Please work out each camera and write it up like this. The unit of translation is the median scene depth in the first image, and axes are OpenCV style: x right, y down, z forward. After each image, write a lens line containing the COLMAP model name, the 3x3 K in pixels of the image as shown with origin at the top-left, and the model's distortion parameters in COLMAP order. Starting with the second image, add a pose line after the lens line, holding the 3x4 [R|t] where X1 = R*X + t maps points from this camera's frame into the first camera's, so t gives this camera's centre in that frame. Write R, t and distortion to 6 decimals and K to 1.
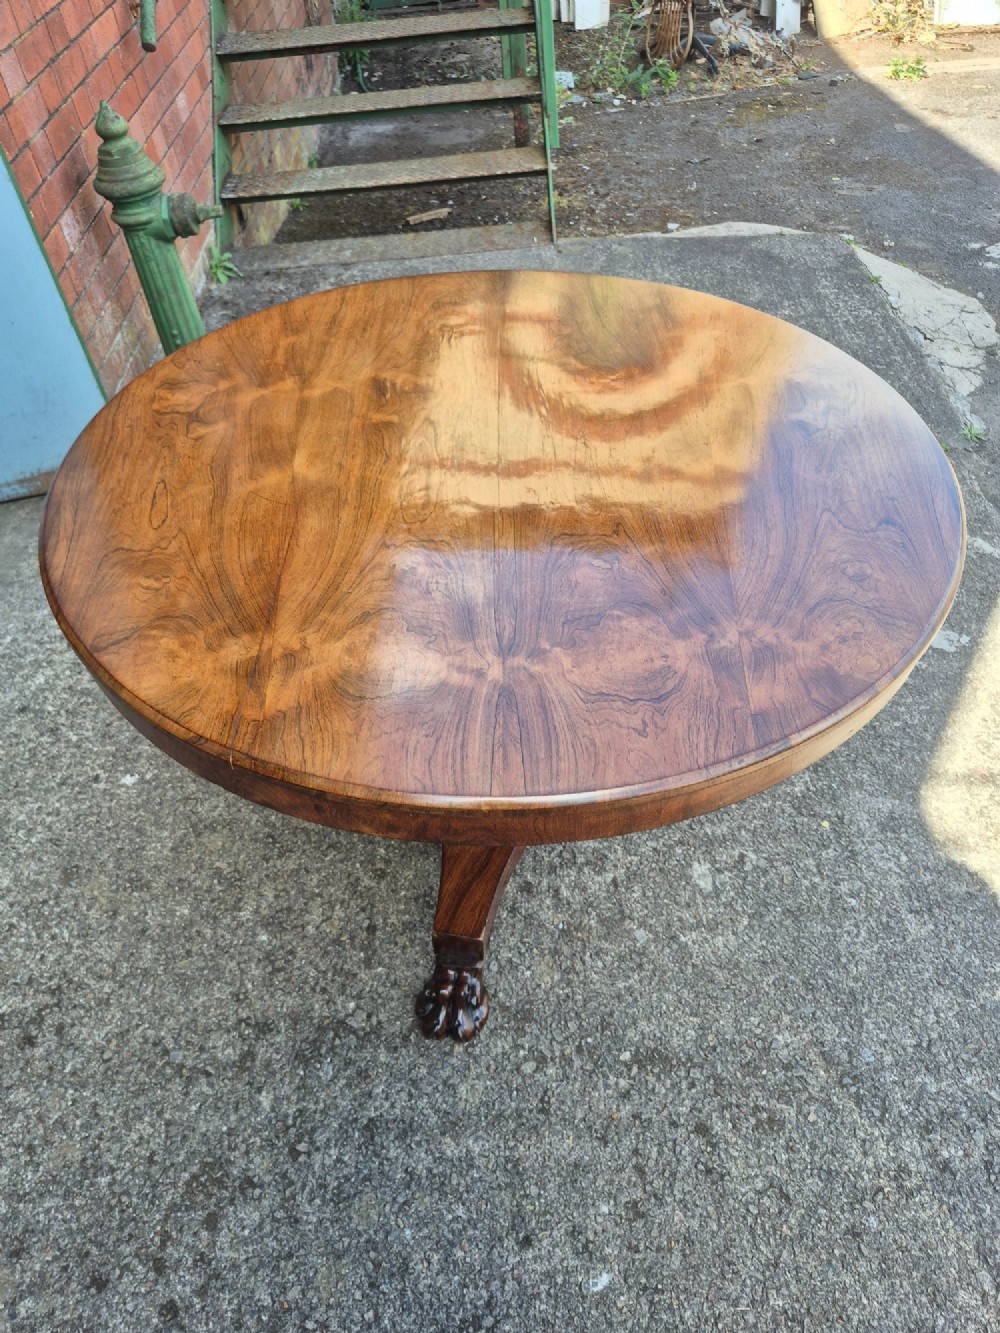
lens RADIAL K [[935.8, 0, 503.8], [0, 935.8, 670.1], [0, 0, 1]] dist [0.045241, -0.047605]
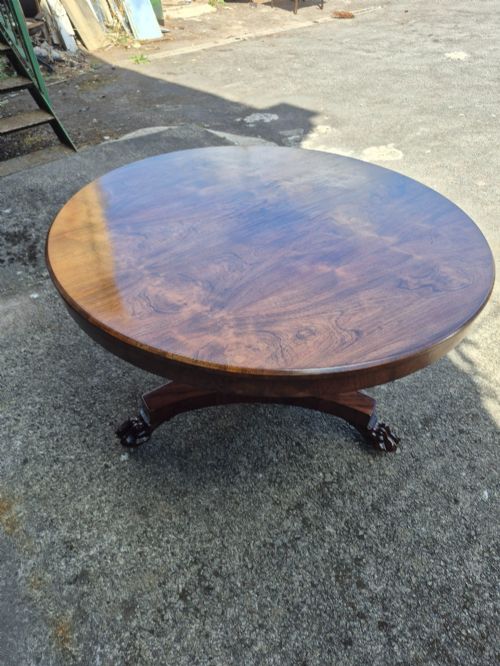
lens RADIAL K [[467.5, 0, 251.1], [0, 467.5, 323.3], [0, 0, 1]] dist [0.045241, -0.047605]
pose [[0.776253, -0.383096, 0.500668, -0.737638], [0.419179, 0.906838, 0.043974, -0.063057], [-0.470871, 0.175735, 0.864522, 0.129037]]
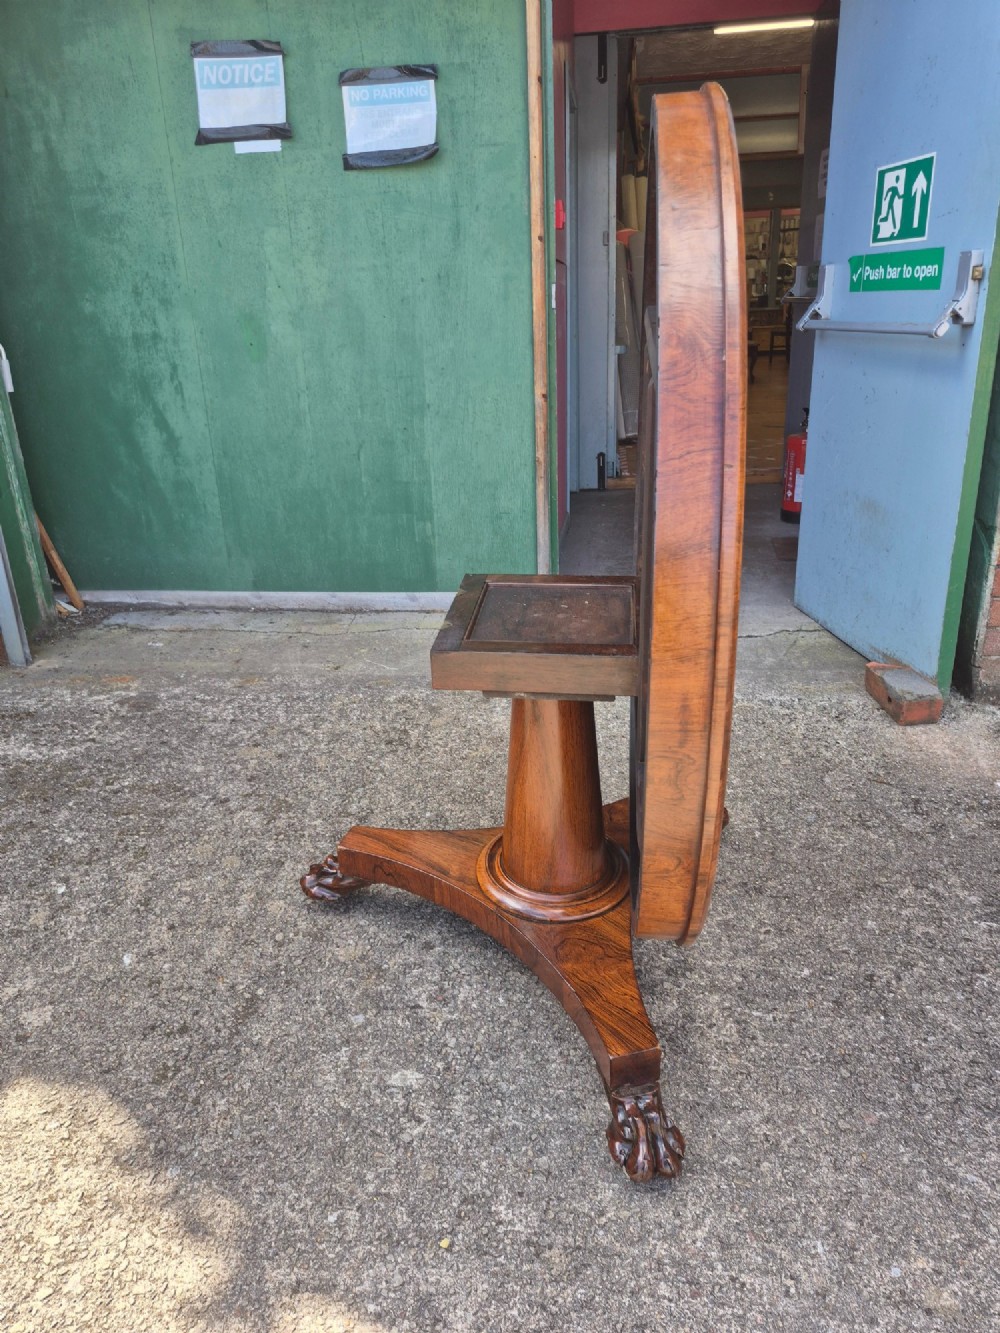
lens RADIAL K [[935.8, 0, 489.0], [0, 935.8, 648.7], [0, 0, 1]] dist [0.045241, -0.047605]
pose [[-0.133933, 0.420588, -0.897311, 1.050685], [-0.678411, 0.621118, 0.392391, -0.577546], [0.722371, 0.661300, 0.202143, 0.706296]]
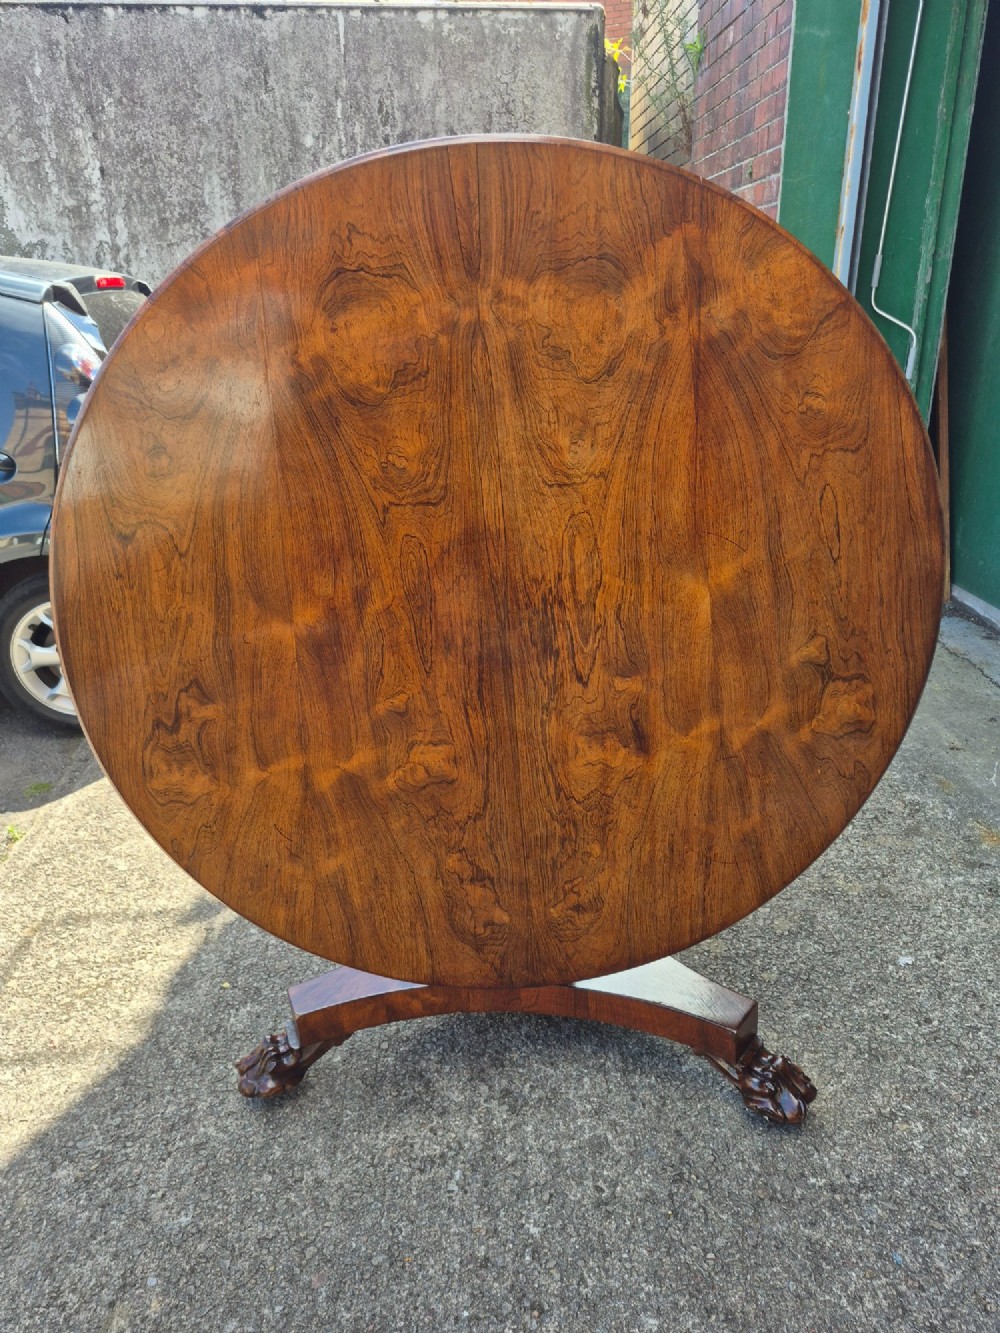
lens RADIAL K [[935.8, 0, 502.0], [0, 935.8, 659.9], [0, 0, 1]] dist [0.045241, -0.047605]
pose [[-0.995334, 0.096379, -0.004594, 0.004526], [0.032430, 0.378993, 0.924831, -1.257693], [0.090875, 0.920367, -0.380350, 1.390104]]
